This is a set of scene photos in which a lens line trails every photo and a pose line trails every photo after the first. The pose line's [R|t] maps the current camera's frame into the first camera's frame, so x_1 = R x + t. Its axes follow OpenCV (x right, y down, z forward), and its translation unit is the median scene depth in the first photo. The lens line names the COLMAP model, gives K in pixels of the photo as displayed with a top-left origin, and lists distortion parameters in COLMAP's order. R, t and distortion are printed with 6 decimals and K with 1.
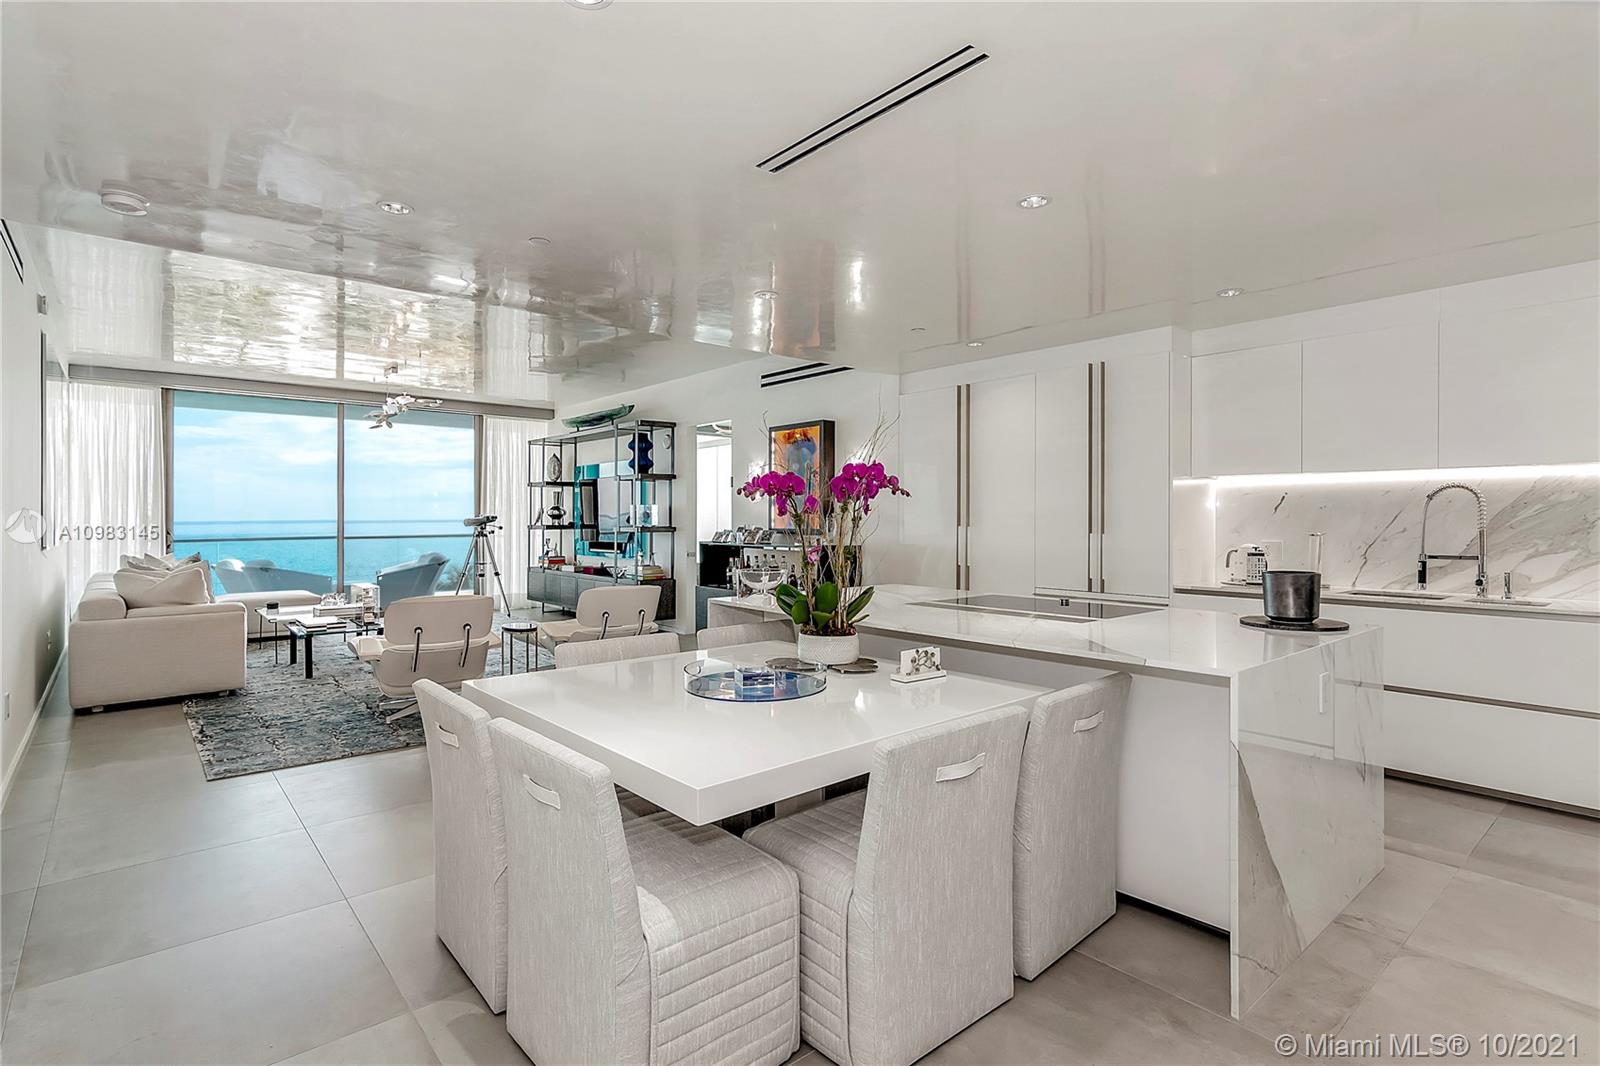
lens RADIAL K [[773.6, 0, 795.1], [0, 773.6, 522.9], [0, 0, 1]] dist [-0.002508, -0.000136]
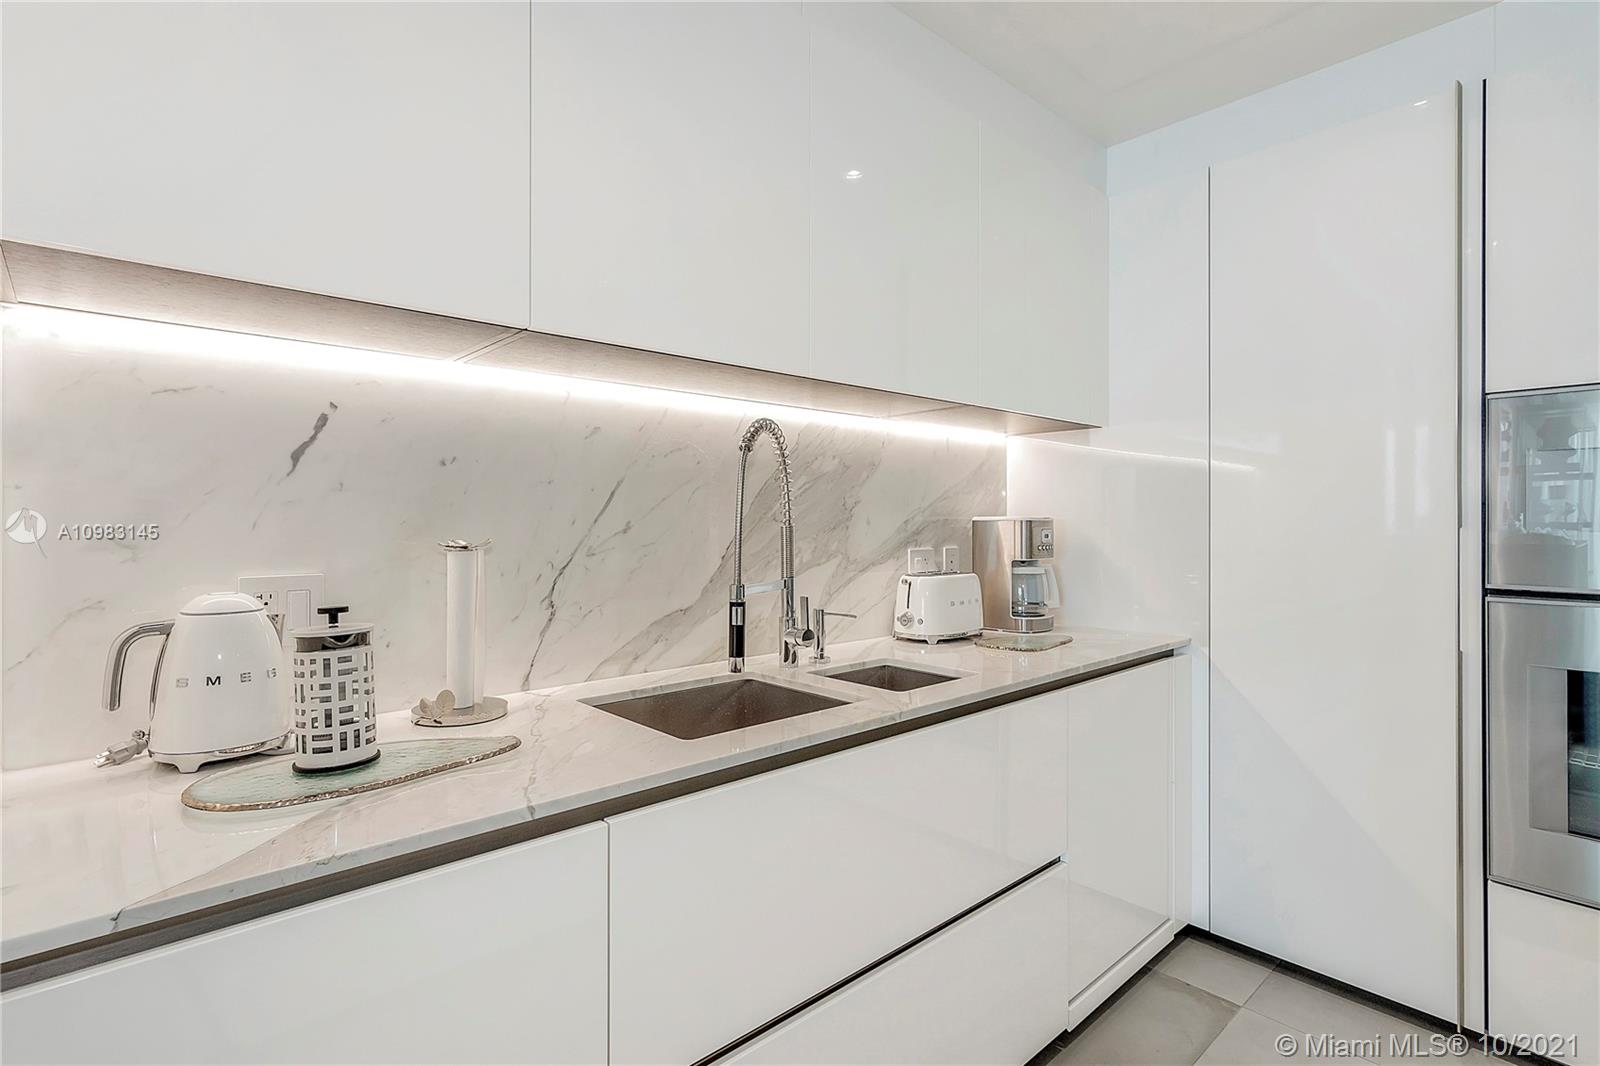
lens RADIAL K [[773.6, 0, 796.8], [0, 773.6, 526.8], [0, 0, 1]] dist [-0.002508, -0.000136]
pose [[-0.023310, -0.009996, 0.999678, 0.412169], [0.006645, 0.999926, 0.010154, 0.005746], [-0.999706, 0.006879, -0.023242, 0.997091]]
